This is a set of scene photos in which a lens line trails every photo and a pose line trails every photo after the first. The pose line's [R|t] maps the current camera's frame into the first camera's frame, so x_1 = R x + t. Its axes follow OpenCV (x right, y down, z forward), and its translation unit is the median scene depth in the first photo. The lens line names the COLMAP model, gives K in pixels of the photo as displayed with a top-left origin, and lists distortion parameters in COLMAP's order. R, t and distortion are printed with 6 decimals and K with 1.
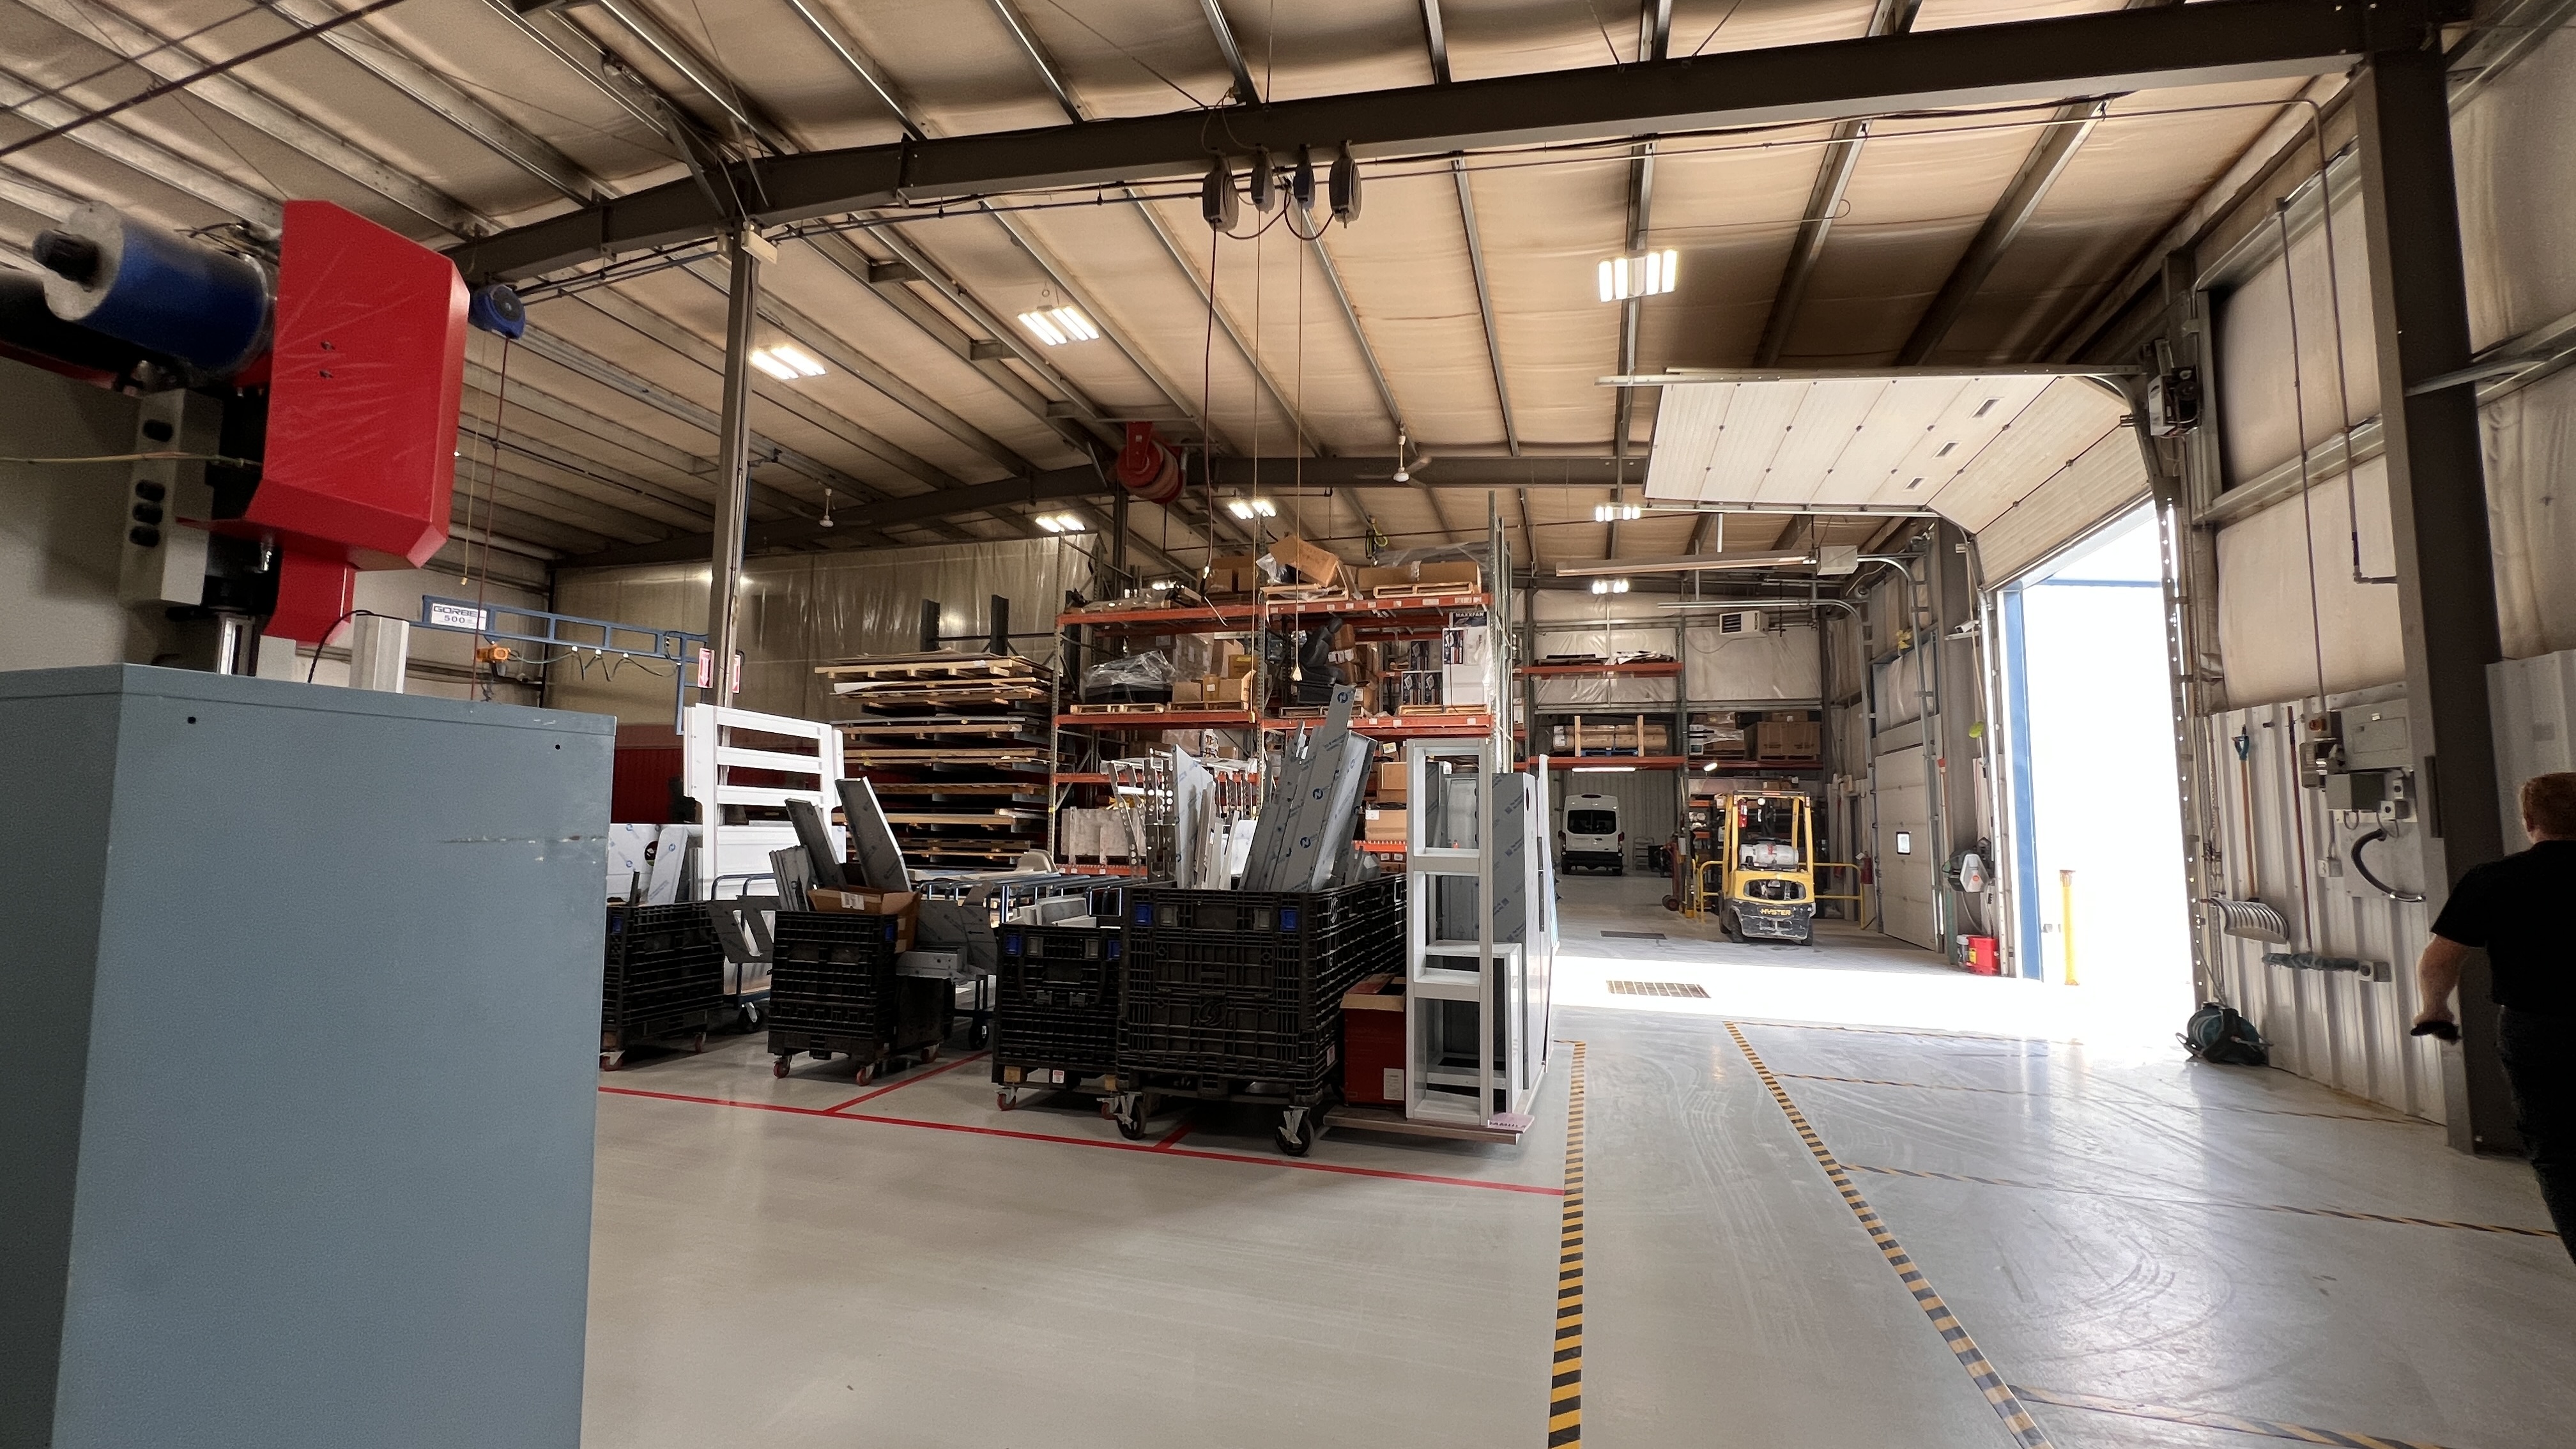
lens RADIAL K [[1033.9, 0, 1288.7], [0, 1033.9, 732.7], [0, 0, 1]] dist [-0.000758, 0.000382]
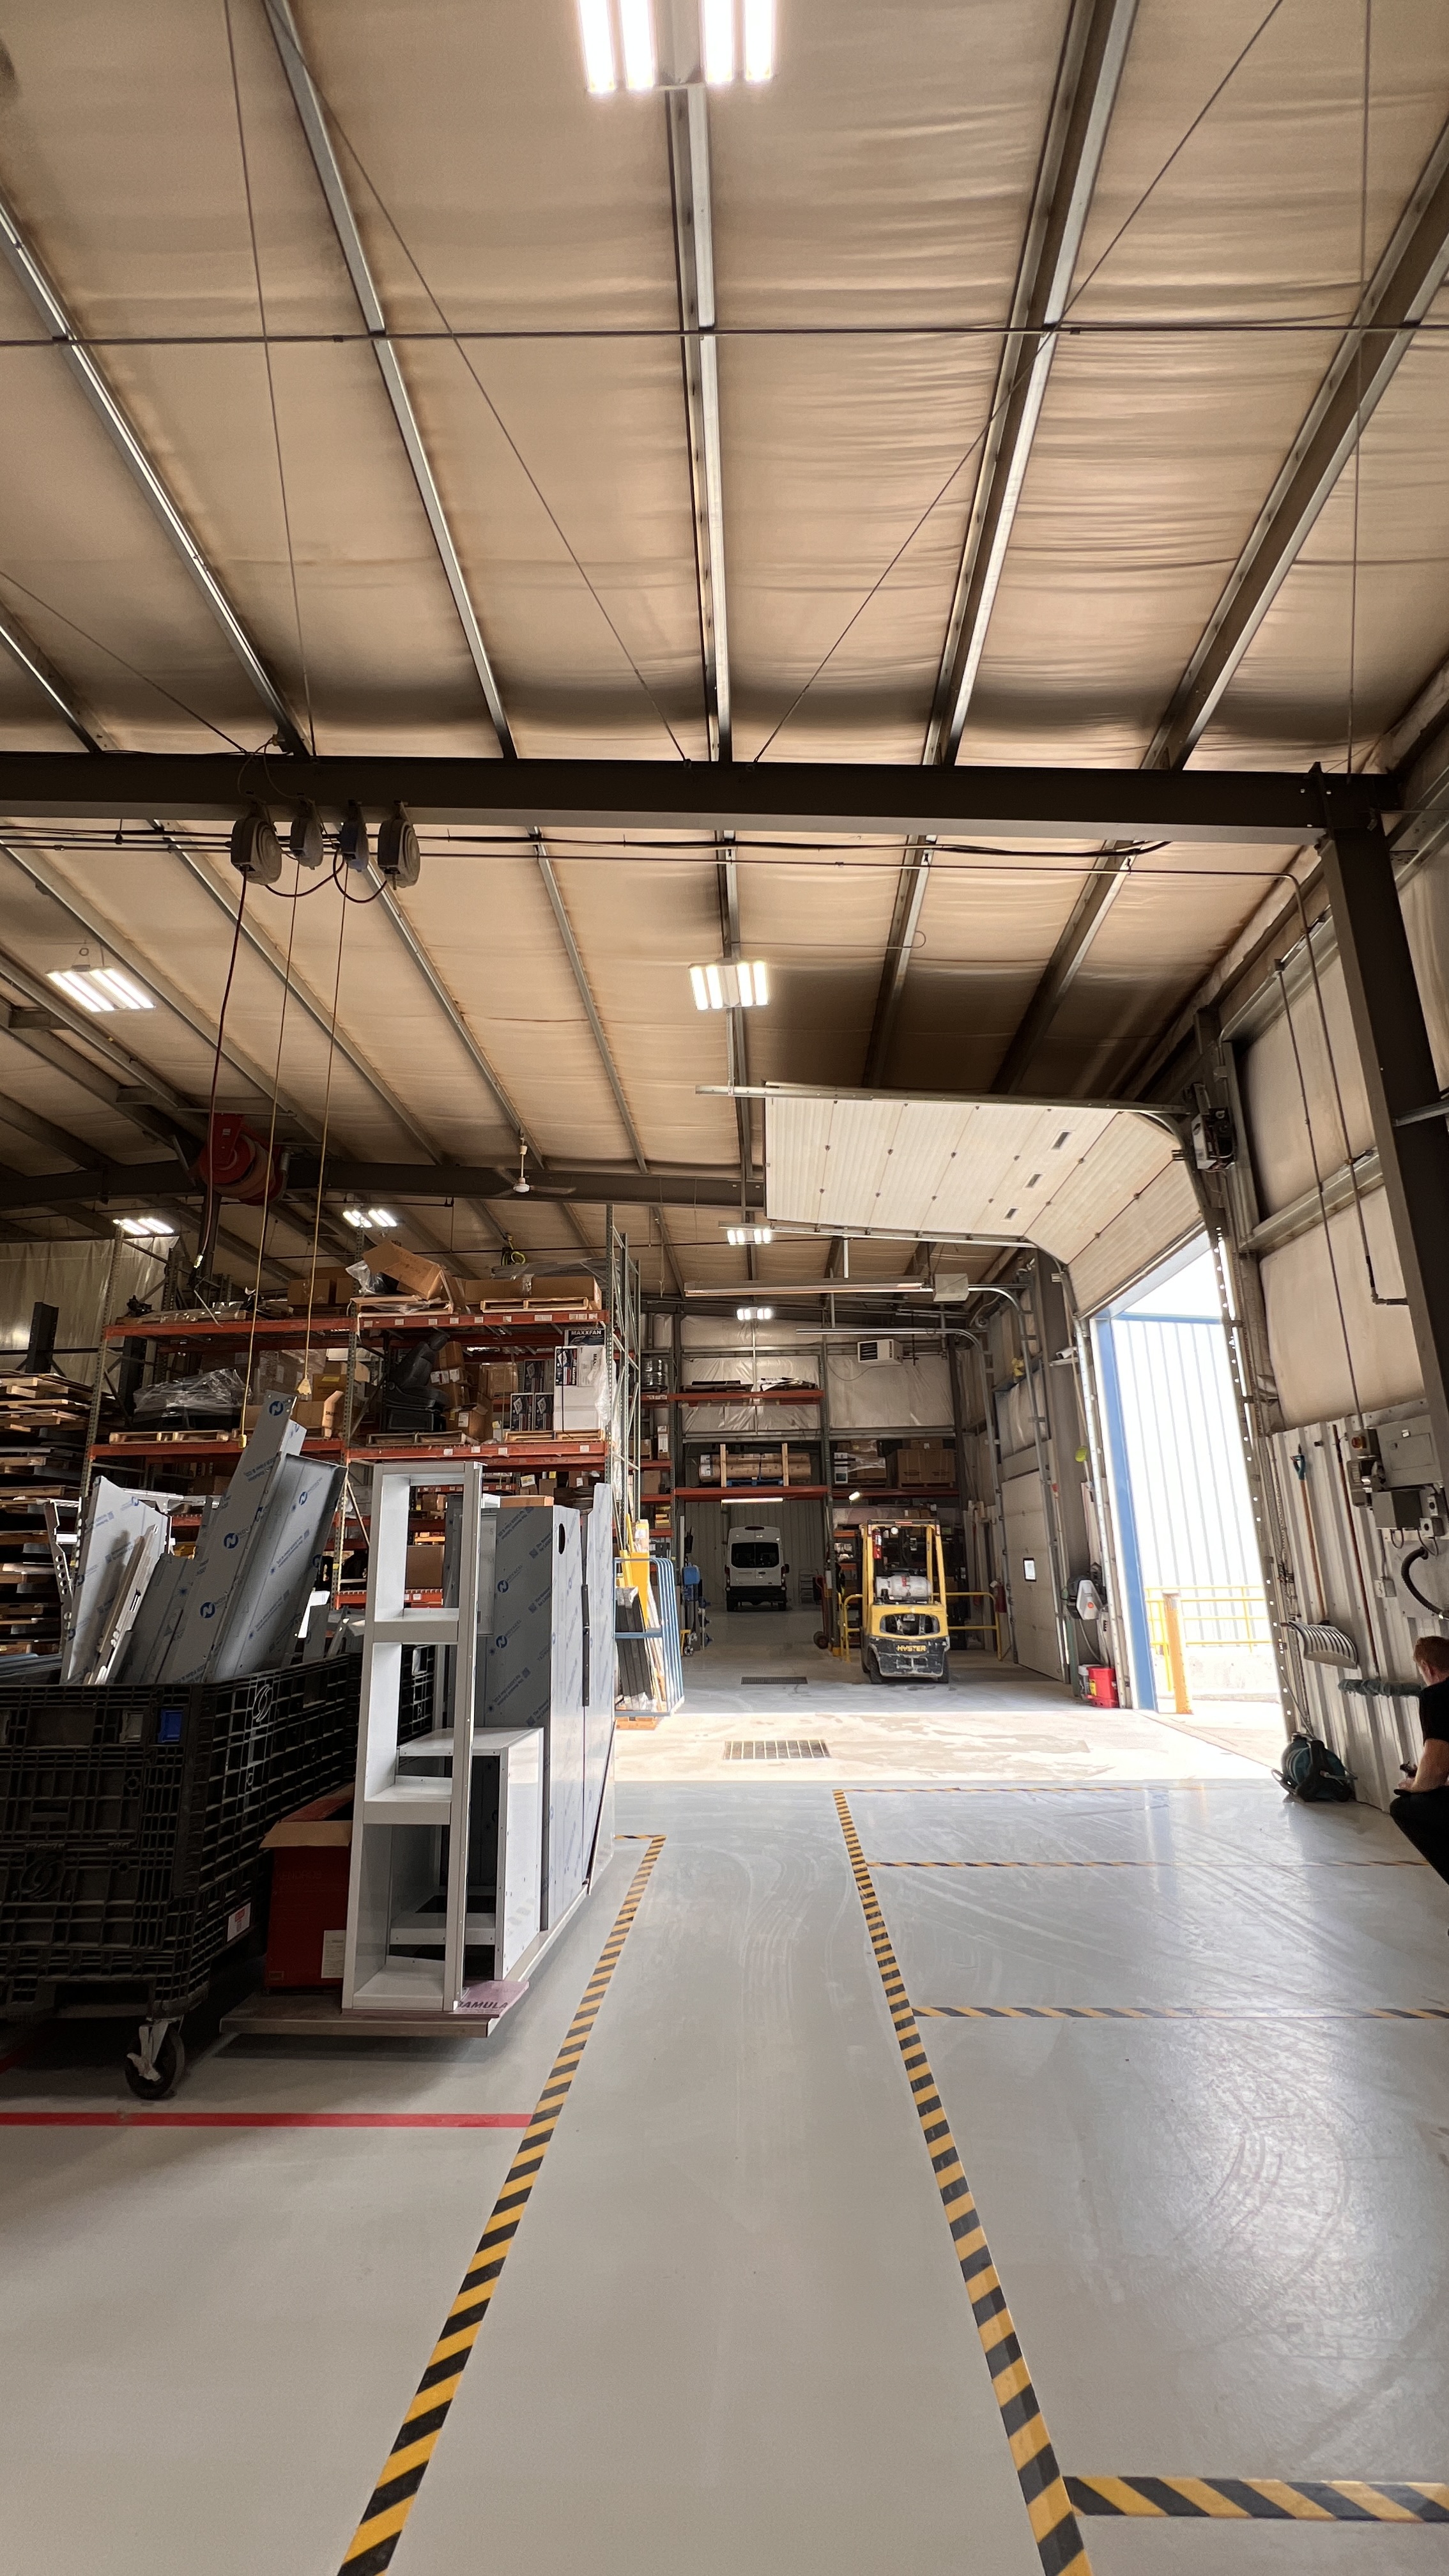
lens RADIAL K [[1033.9, 0, 716.7], [0, 1033.9, 1294.5], [0, 0, 1]] dist [-0.000758, 0.000382]
pose [[0.973512, 0.027580, 0.226968, 0.087155], [0.009931, 0.986661, -0.162488, 0.004313], [-0.228421, 0.160437, 0.960252, 0.086645]]
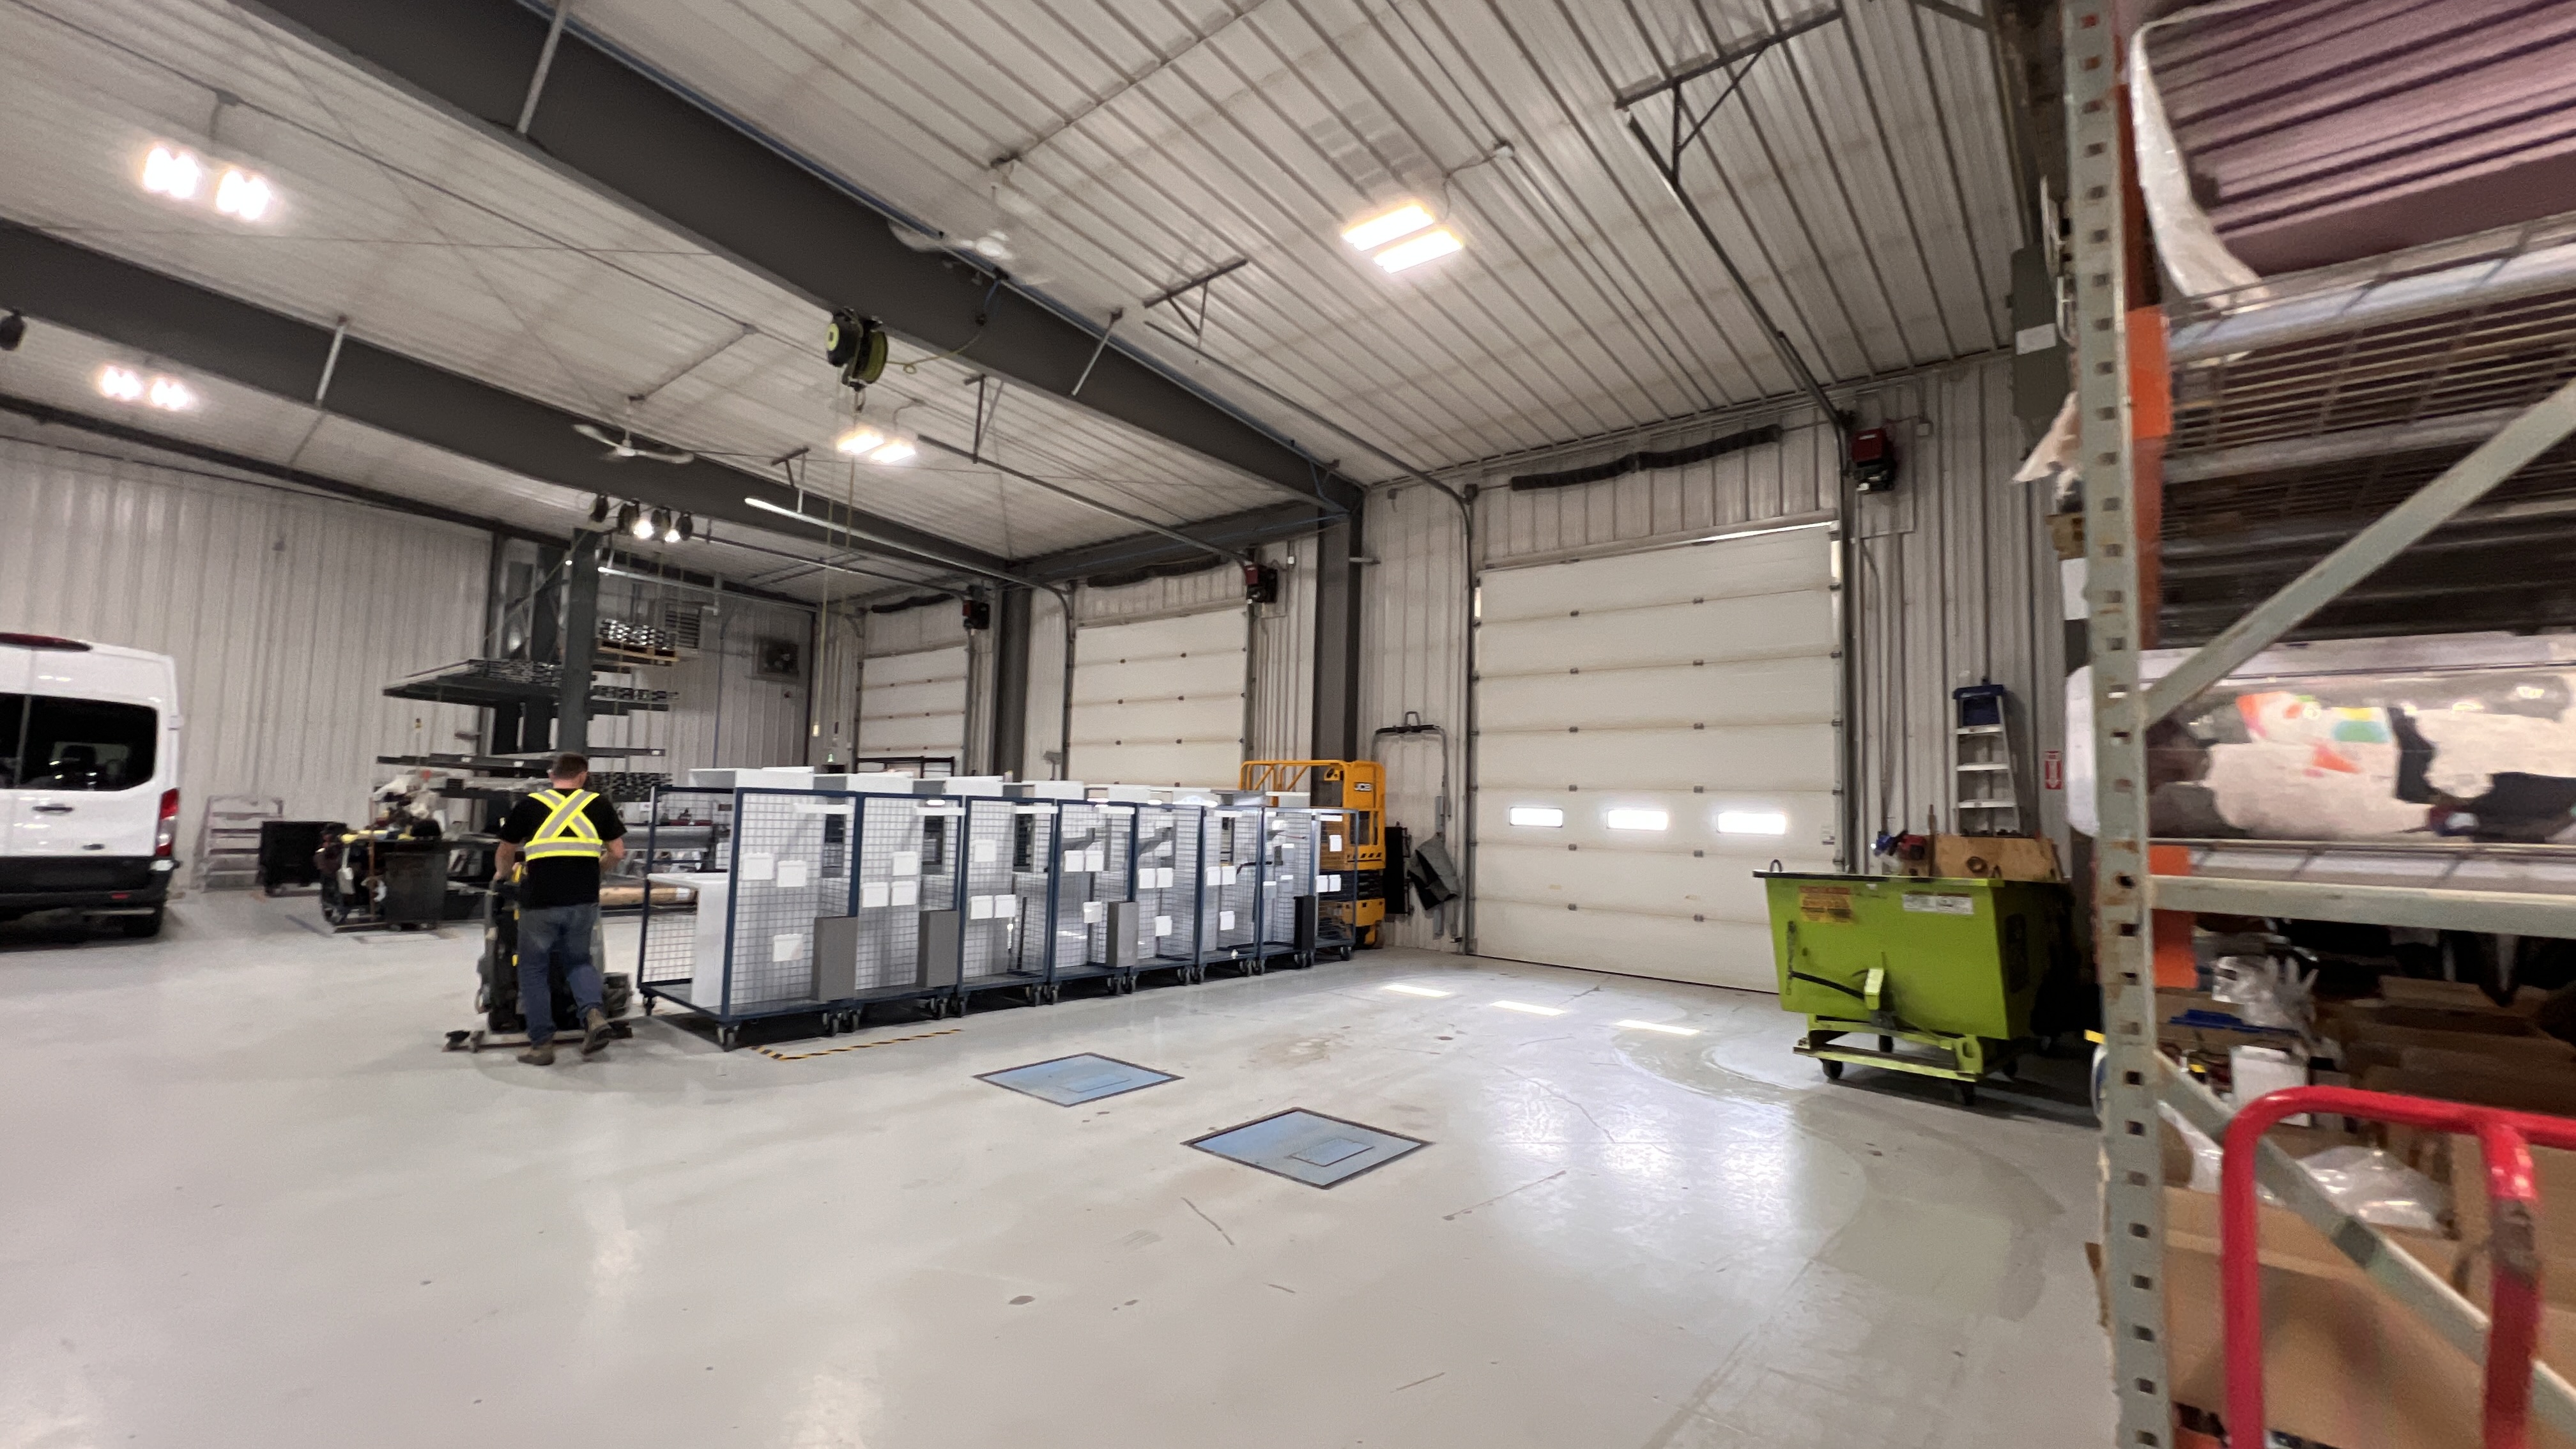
lens RADIAL K [[1033.9, 0, 1288.7], [0, 1033.9, 732.7], [0, 0, 1]] dist [-0.000758, 0.000382]
pose [[0.401379, 0.067799, 0.913399, 0.541680], [-0.107854, 0.993817, -0.026374, 0.169040], [-0.909540, -0.087928, 0.406210, 1.812227]]
